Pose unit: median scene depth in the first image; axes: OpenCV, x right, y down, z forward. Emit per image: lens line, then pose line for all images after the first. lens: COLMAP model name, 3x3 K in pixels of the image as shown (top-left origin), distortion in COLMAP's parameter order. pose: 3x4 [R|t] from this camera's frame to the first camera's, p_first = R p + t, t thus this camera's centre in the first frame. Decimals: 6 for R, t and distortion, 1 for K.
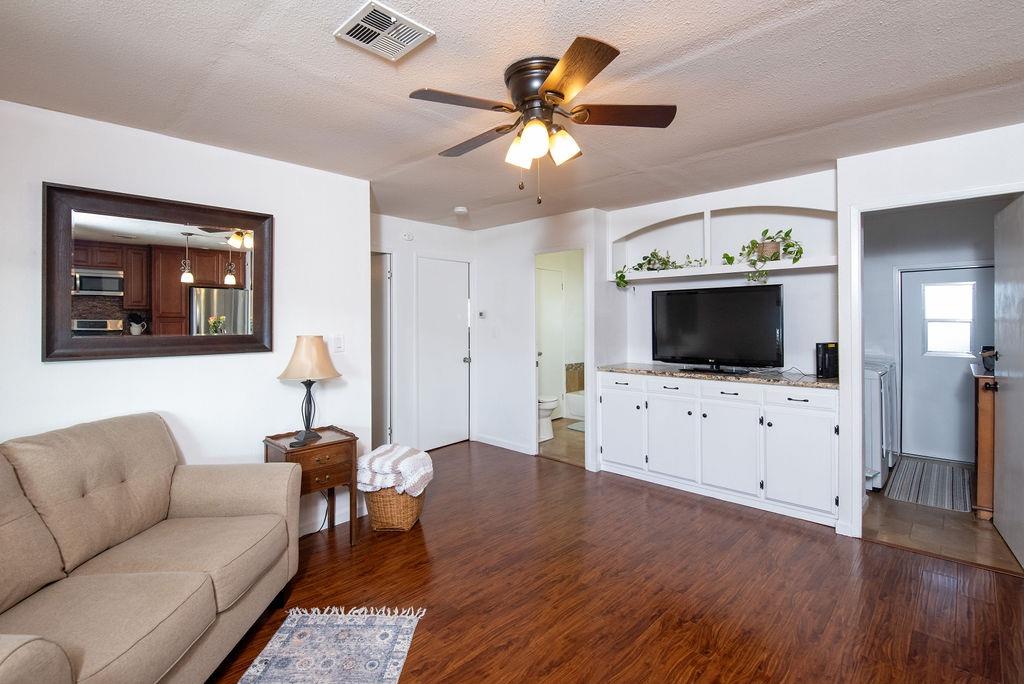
lens RADIAL K [[468.0, 0, 513.7], [0, 468.0, 323.7], [0, 0, 1]] dist [-0.019536, -0.001047]
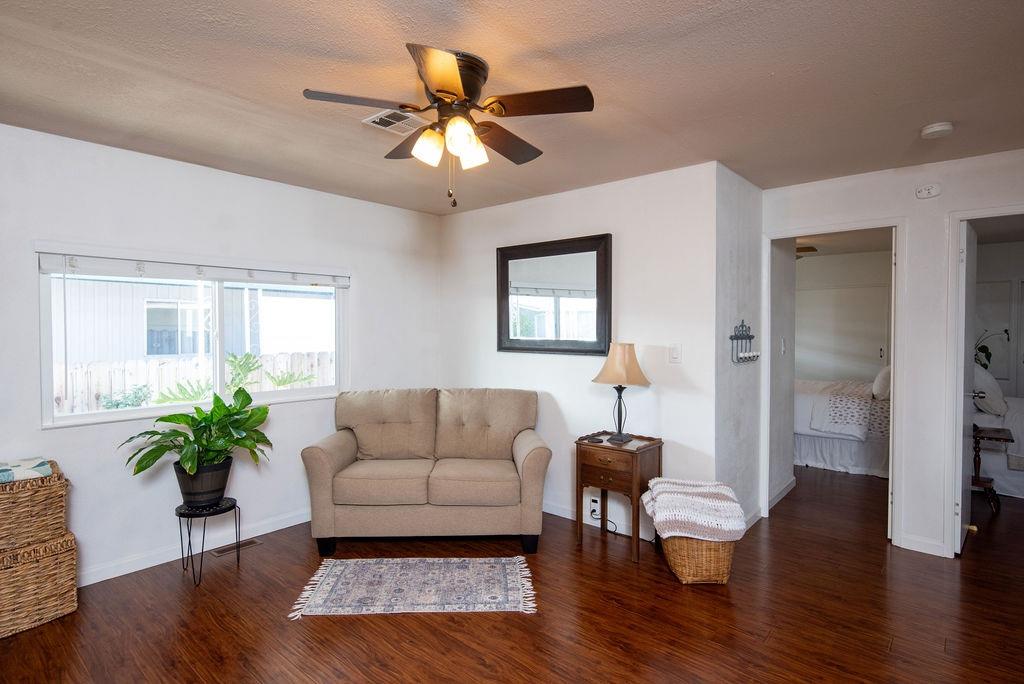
lens RADIAL K [[548.7, 0, 506.3], [0, 548.7, 341.9], [0, 0, 1]] dist [0.000337, -0.000276]
pose [[0.035813, 0.025947, -0.999022, 1.049591], [-0.007592, 0.999641, 0.025691, -0.008453], [0.999330, 0.006665, 0.035997, 0.940276]]
